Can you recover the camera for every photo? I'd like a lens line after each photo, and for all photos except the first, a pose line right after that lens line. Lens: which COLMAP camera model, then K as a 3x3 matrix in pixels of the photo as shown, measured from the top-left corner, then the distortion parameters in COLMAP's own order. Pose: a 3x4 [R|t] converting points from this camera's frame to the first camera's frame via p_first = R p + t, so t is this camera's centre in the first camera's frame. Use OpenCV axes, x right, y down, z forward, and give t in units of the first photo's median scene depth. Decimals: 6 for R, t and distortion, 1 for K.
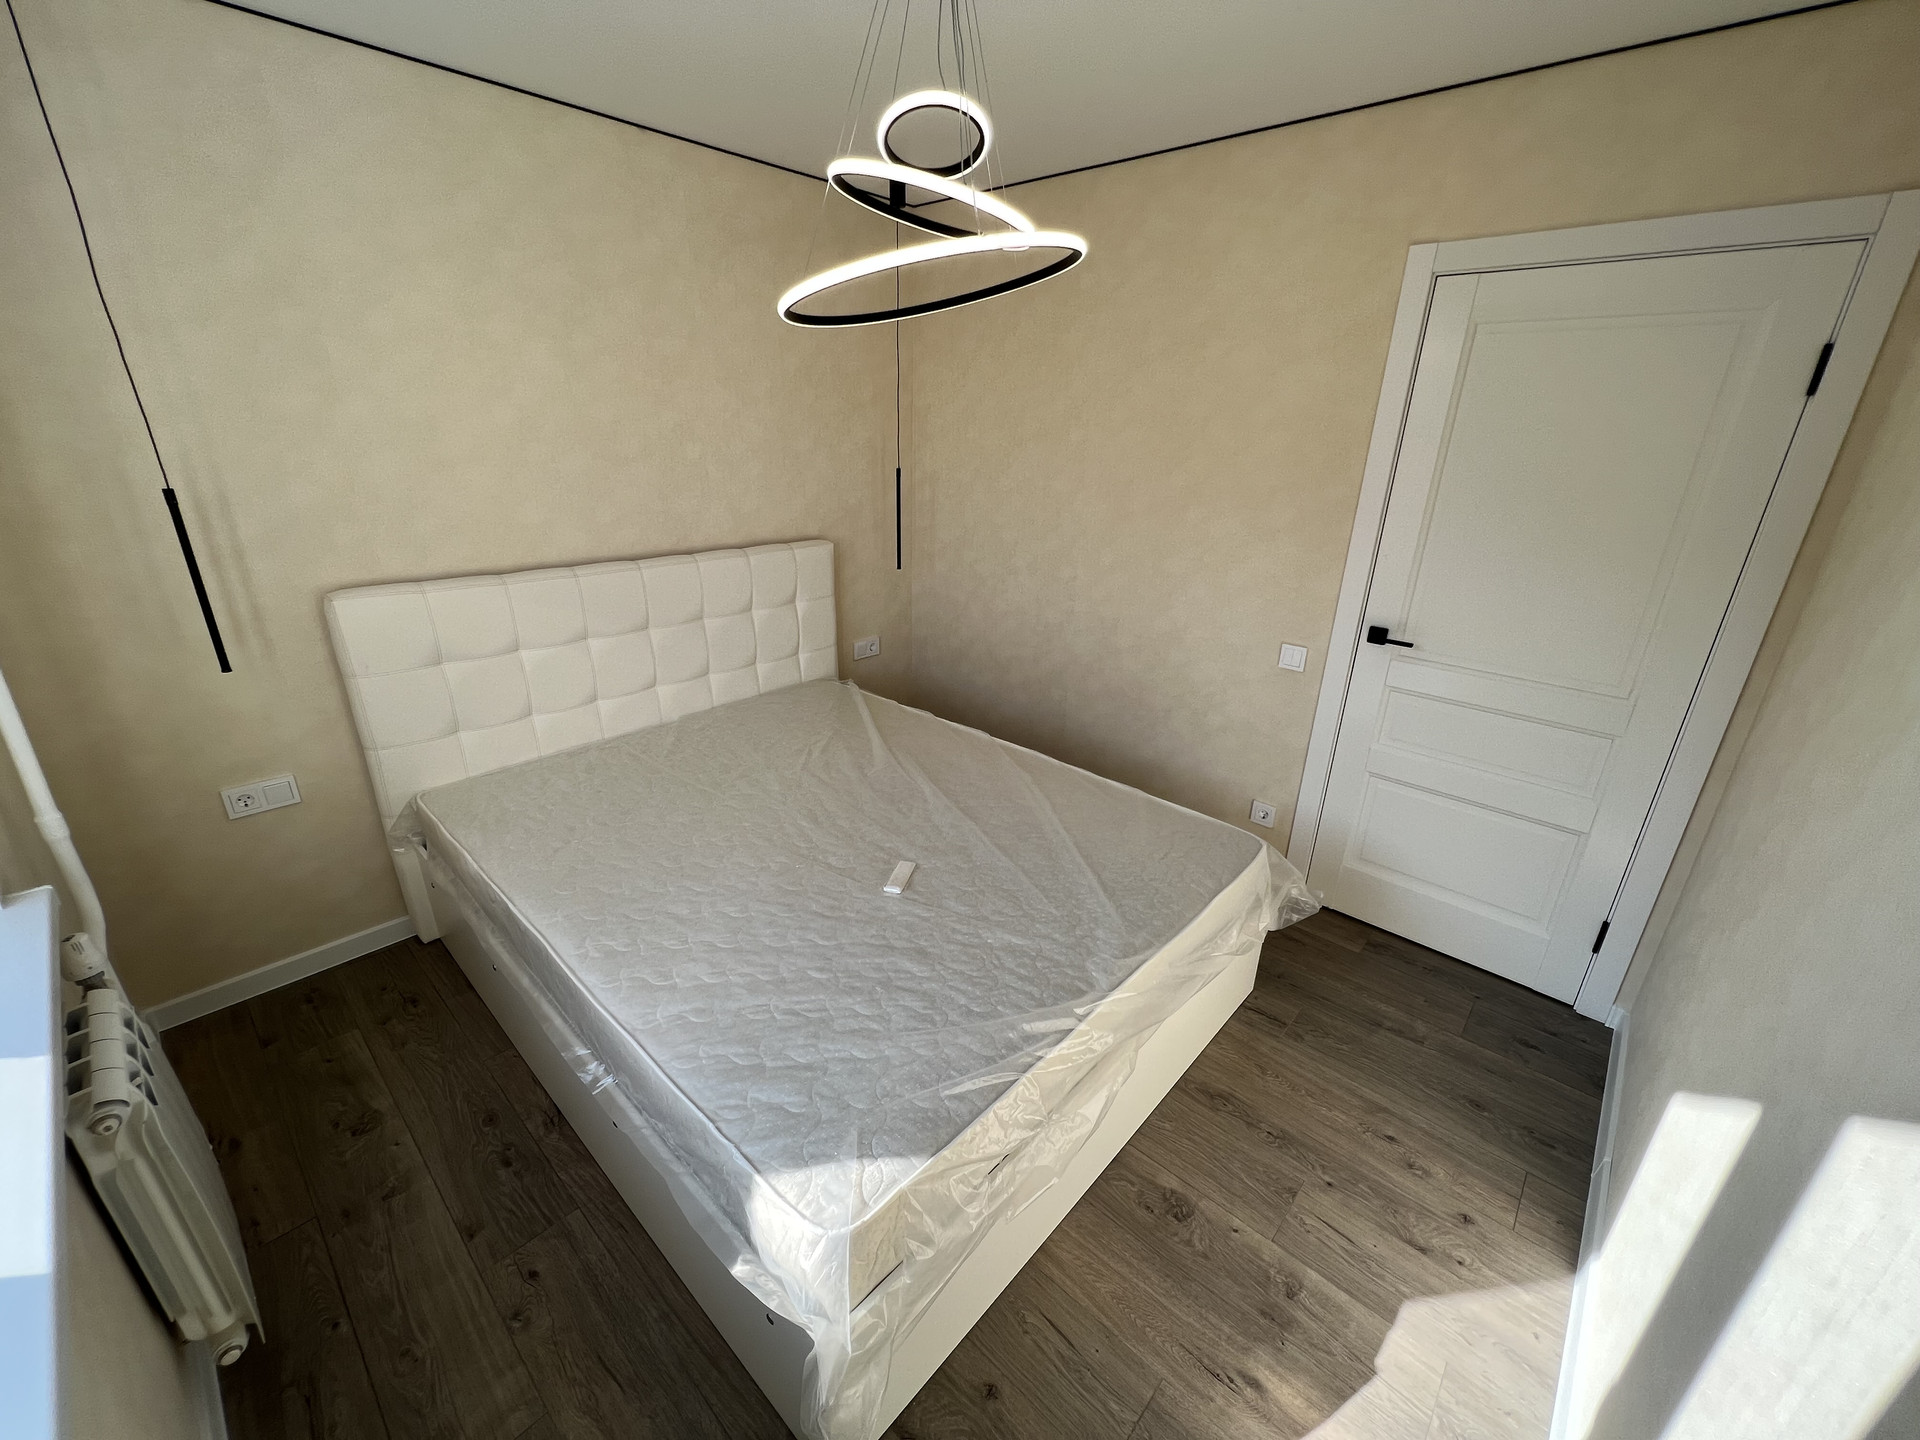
lens RADIAL K [[765.6, 0, 960.0], [0, 765.6, 720.0], [0, 0, 1]] dist [-0.002267, 0.000064]
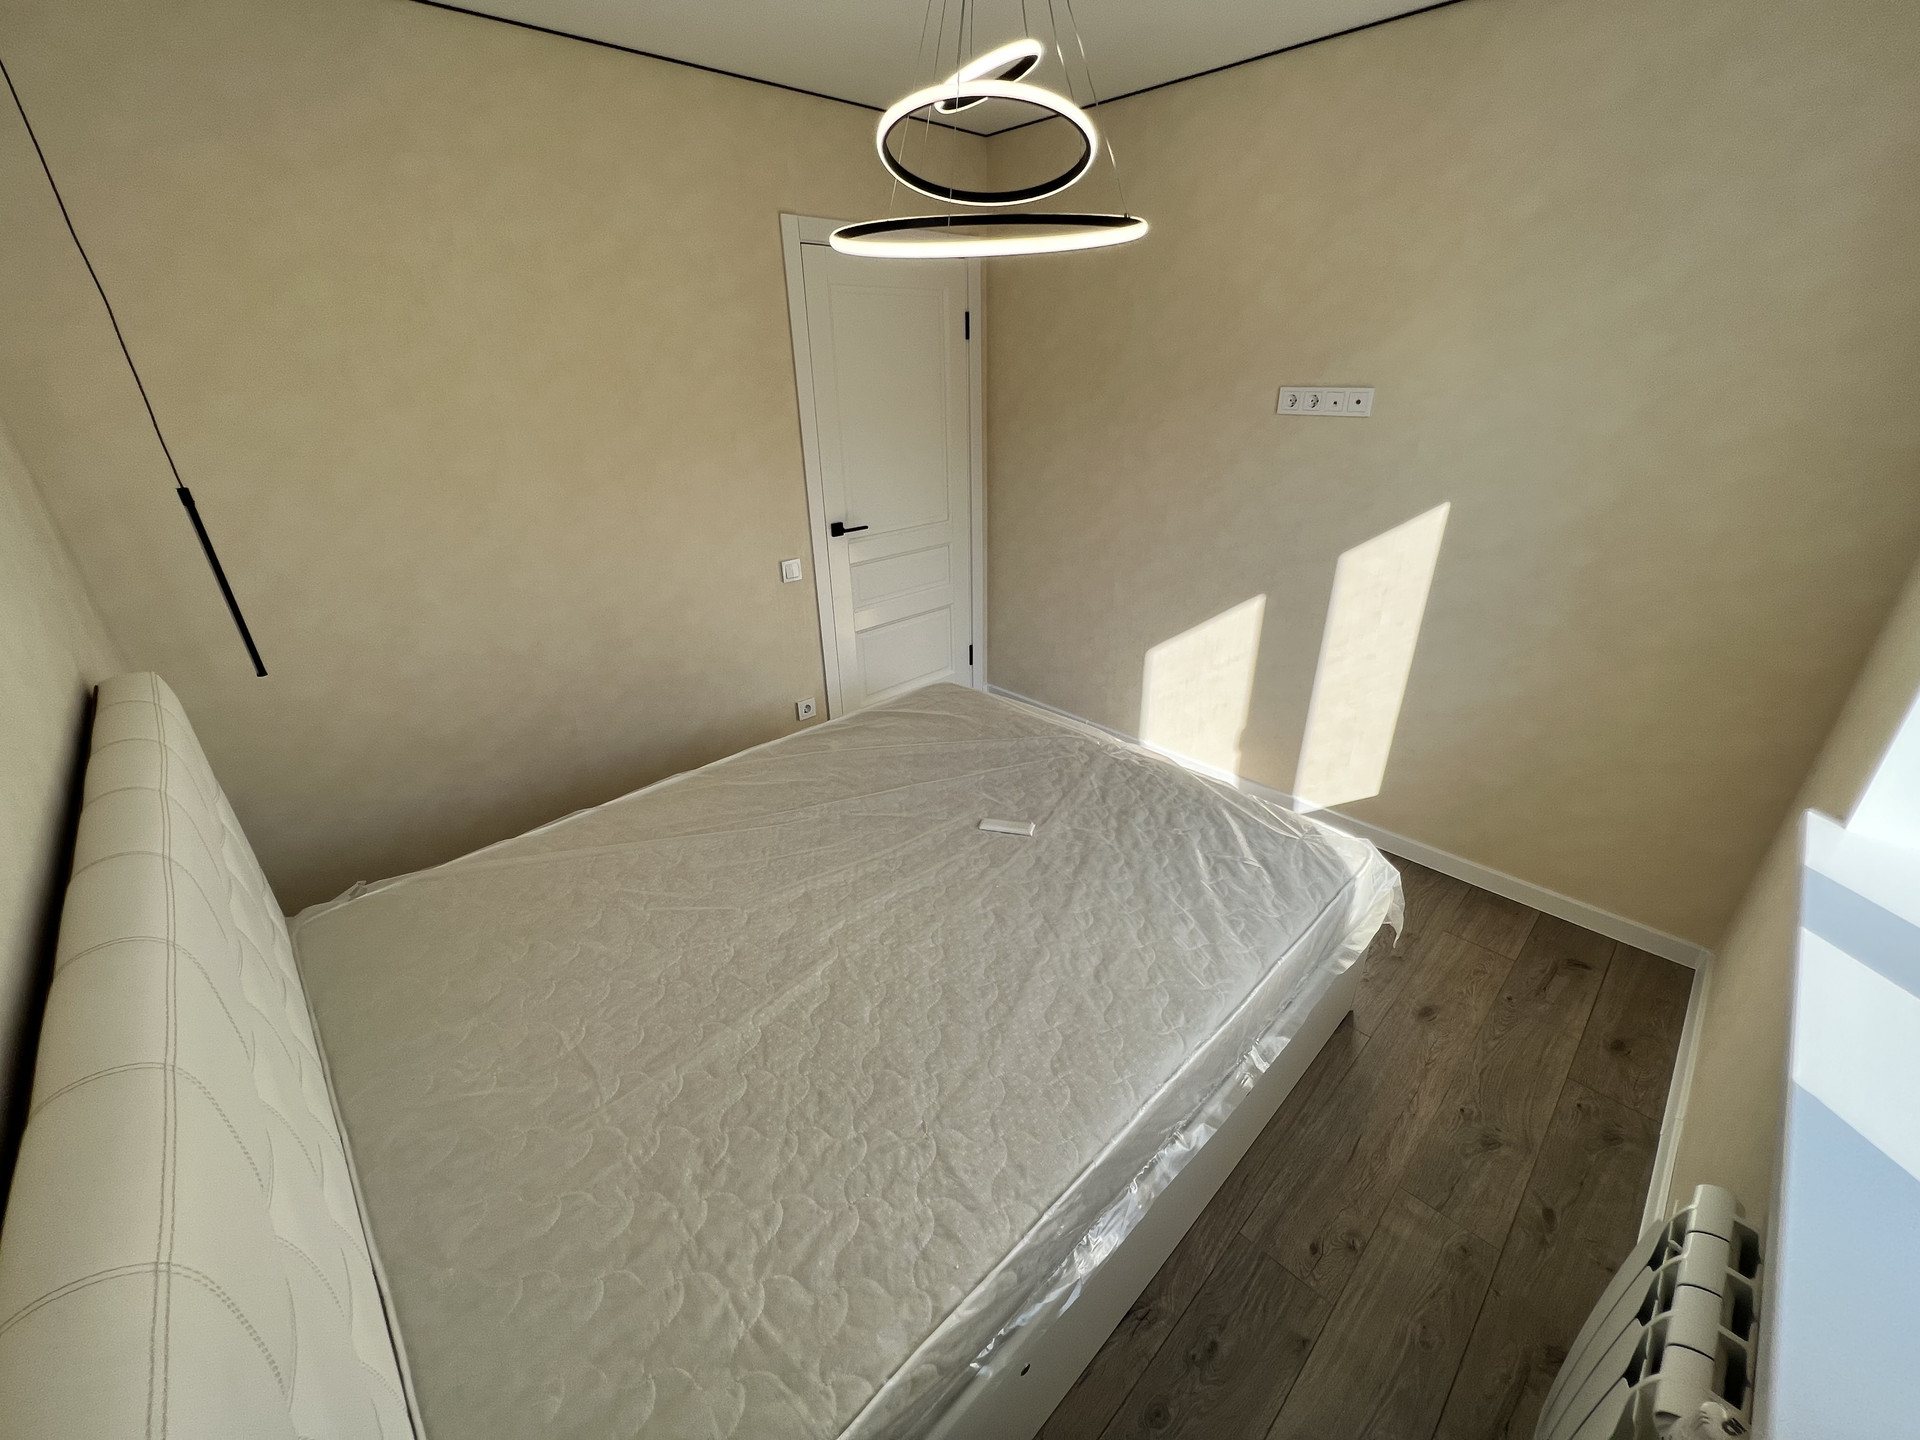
lens RADIAL K [[769.8, 0, 958.6], [0, 769.8, 715.2], [0, 0, 1]] dist [-0.004028, 0.000561]
pose [[0.063561, -0.442452, 0.894537, -1.103312], [0.378881, 0.839939, 0.388525, -0.407102], [-0.923260, 0.314228, 0.221024, 0.921640]]
